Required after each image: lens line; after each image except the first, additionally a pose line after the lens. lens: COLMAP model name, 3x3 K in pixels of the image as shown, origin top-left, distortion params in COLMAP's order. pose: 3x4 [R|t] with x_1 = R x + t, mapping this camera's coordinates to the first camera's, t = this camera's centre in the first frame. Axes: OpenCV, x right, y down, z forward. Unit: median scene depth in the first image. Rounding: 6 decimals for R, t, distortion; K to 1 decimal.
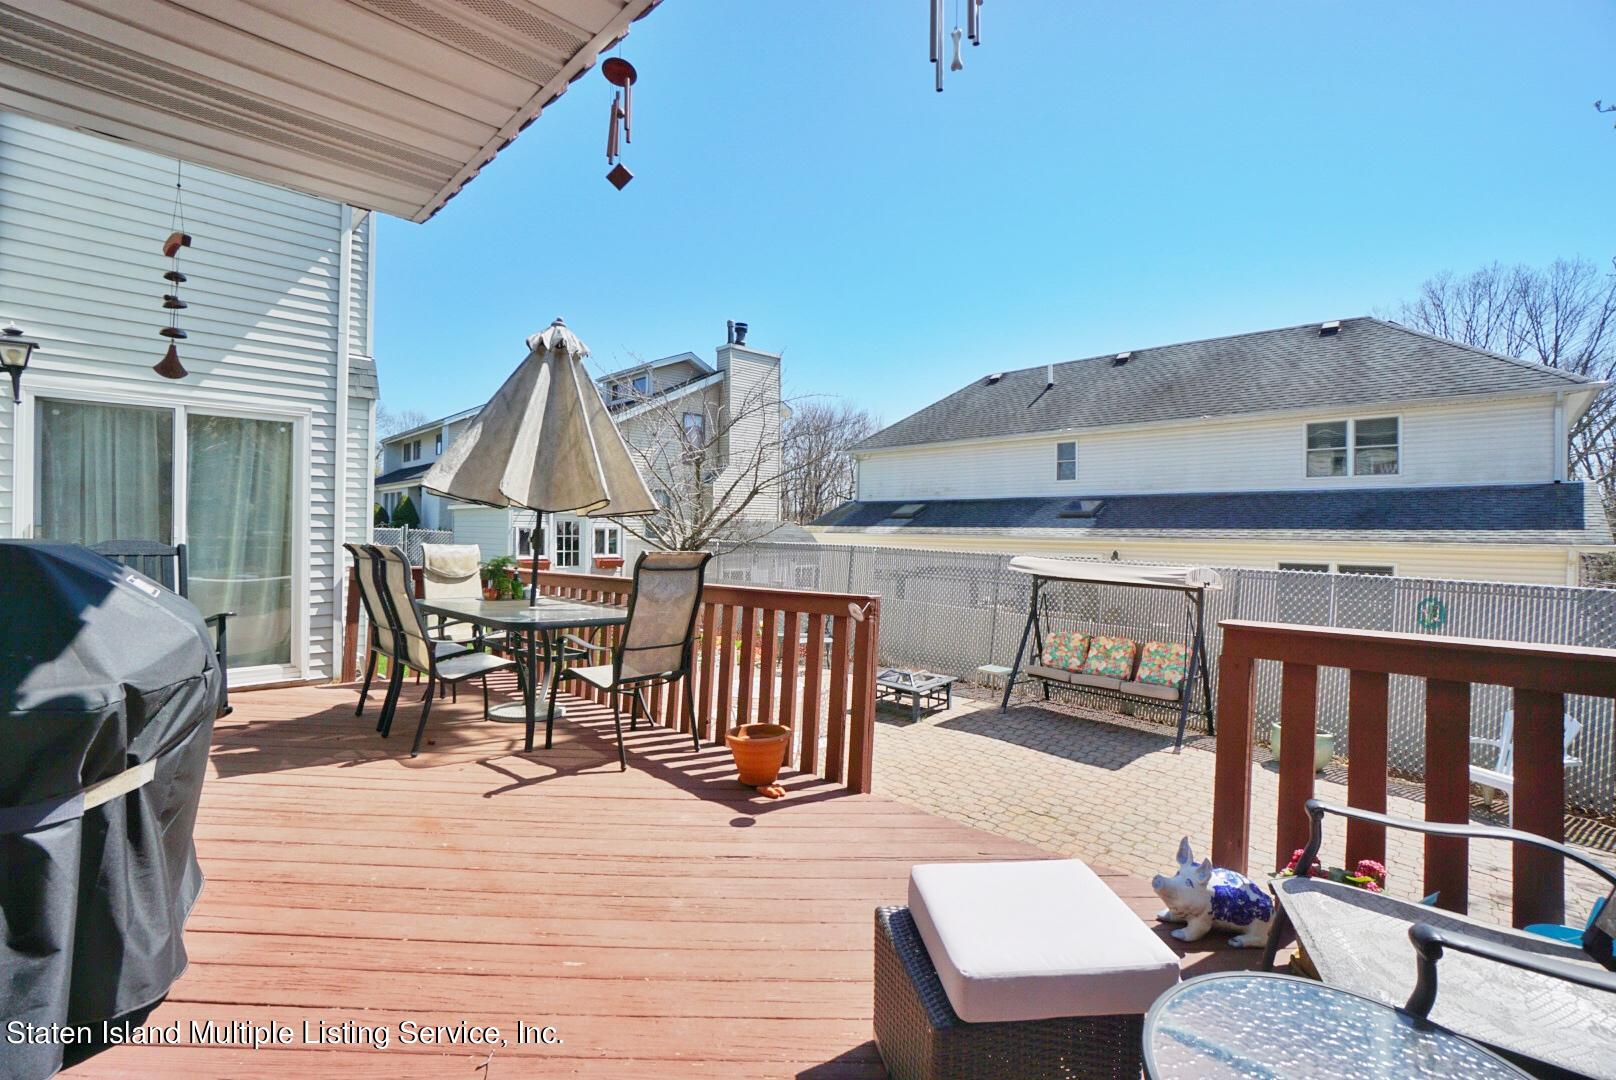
lens RADIAL K [[708.9, 0, 796.2], [0, 708.9, 528.3], [0, 0, 1]] dist [-0.067384, 0.024623]
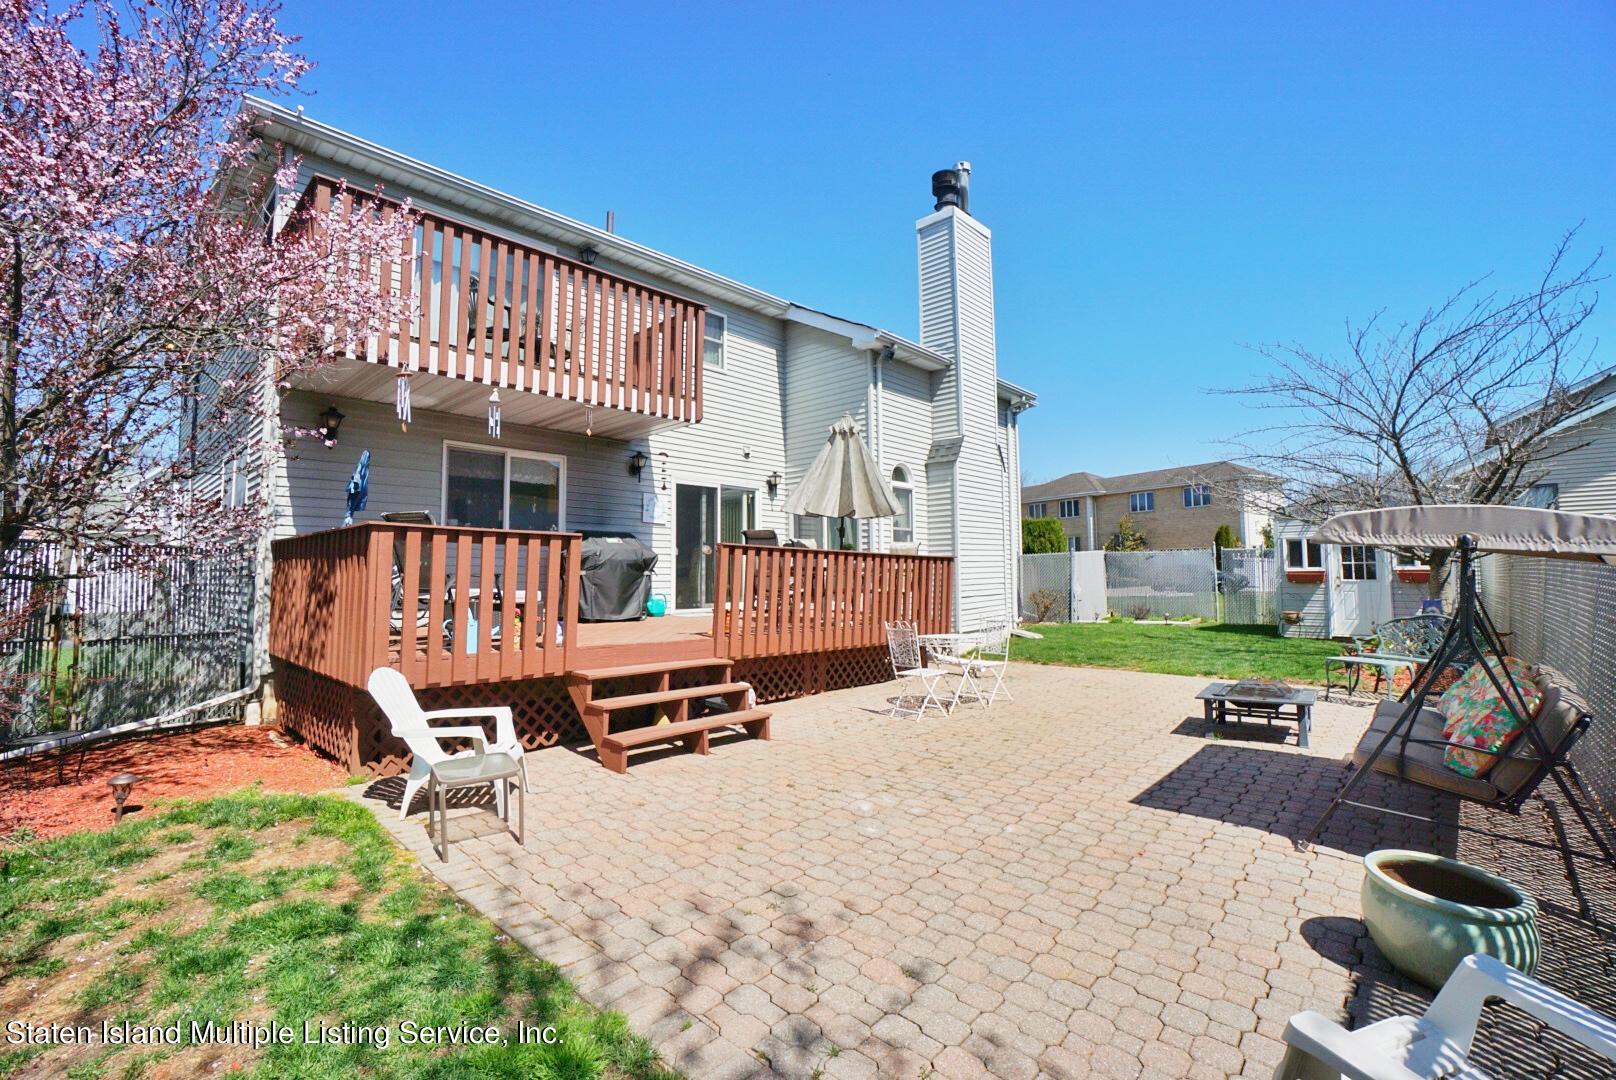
lens RADIAL K [[708.9, 0, 796.2], [0, 708.9, 528.3], [0, 0, 1]] dist [-0.067384, 0.024623]
pose [[0.036338, -0.080323, -0.996106, 0.386785], [0.009273, 0.996749, -0.080036, 0.039708], [0.999297, -0.006329, 0.036965, 0.206558]]
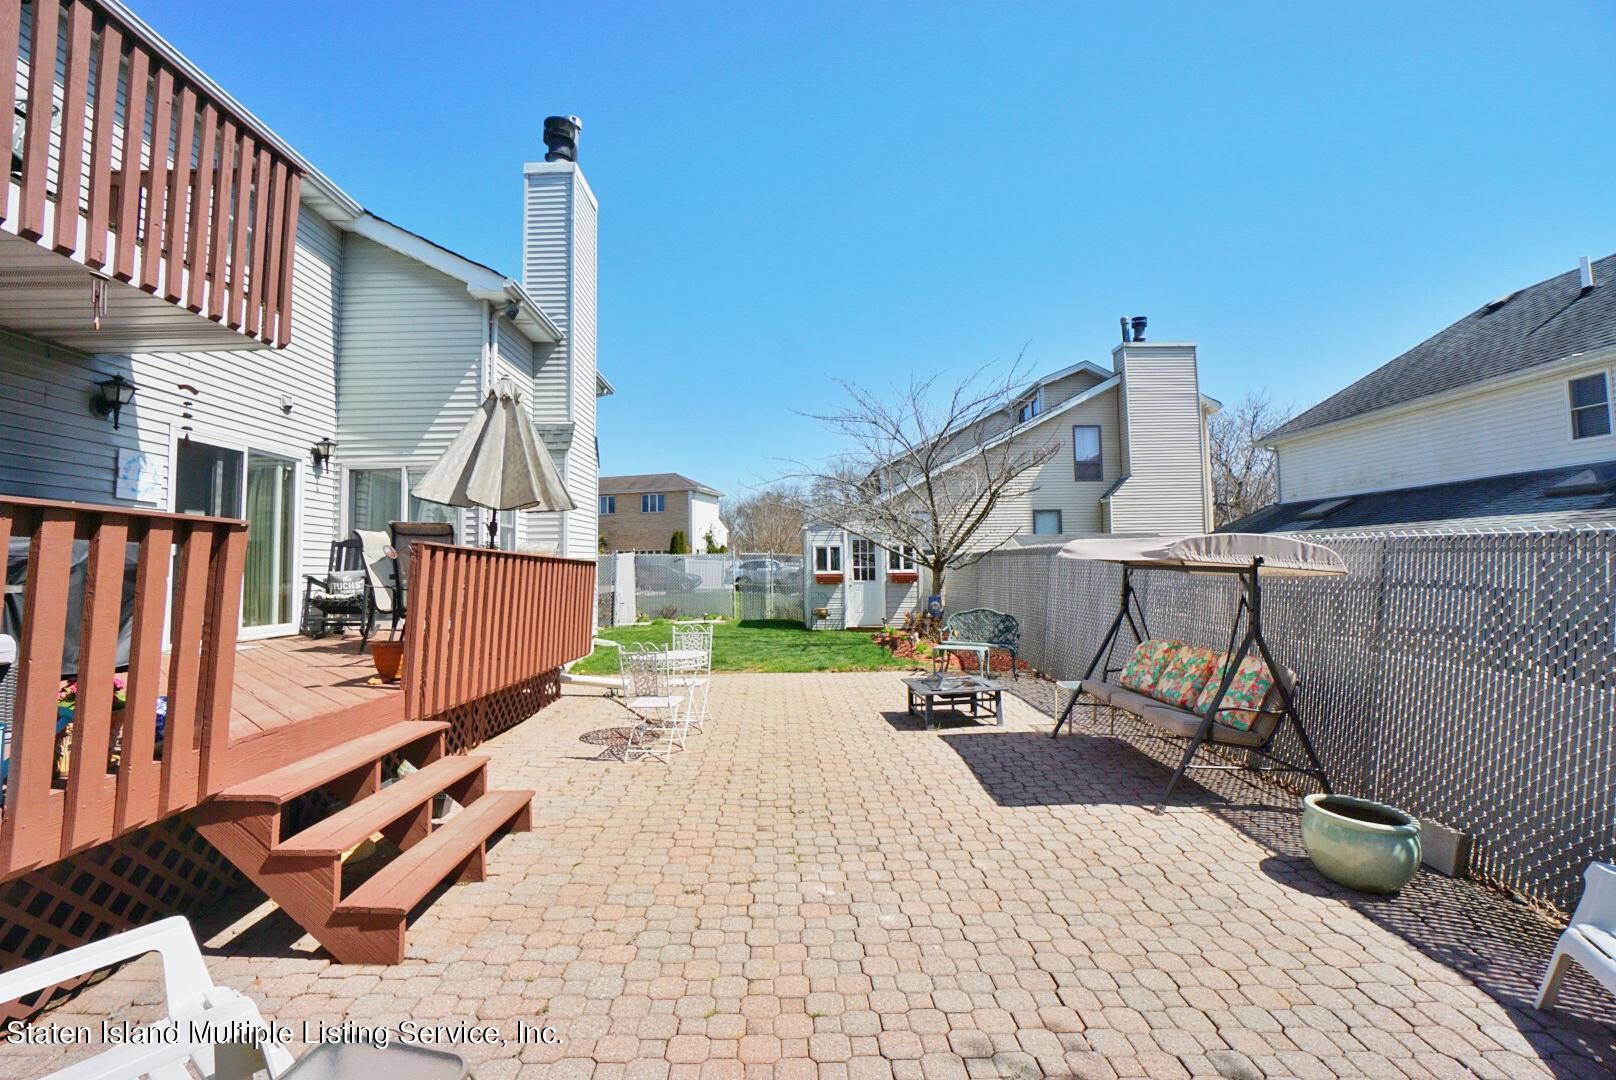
lens RADIAL K [[708.9, 0, 796.2], [0, 708.9, 528.3], [0, 0, 1]] dist [-0.067384, 0.024623]
pose [[0.727864, -0.061674, -0.682942, 0.271330], [0.024409, 0.997646, -0.064079, 0.031127], [0.685287, 0.029971, 0.727656, 0.097210]]
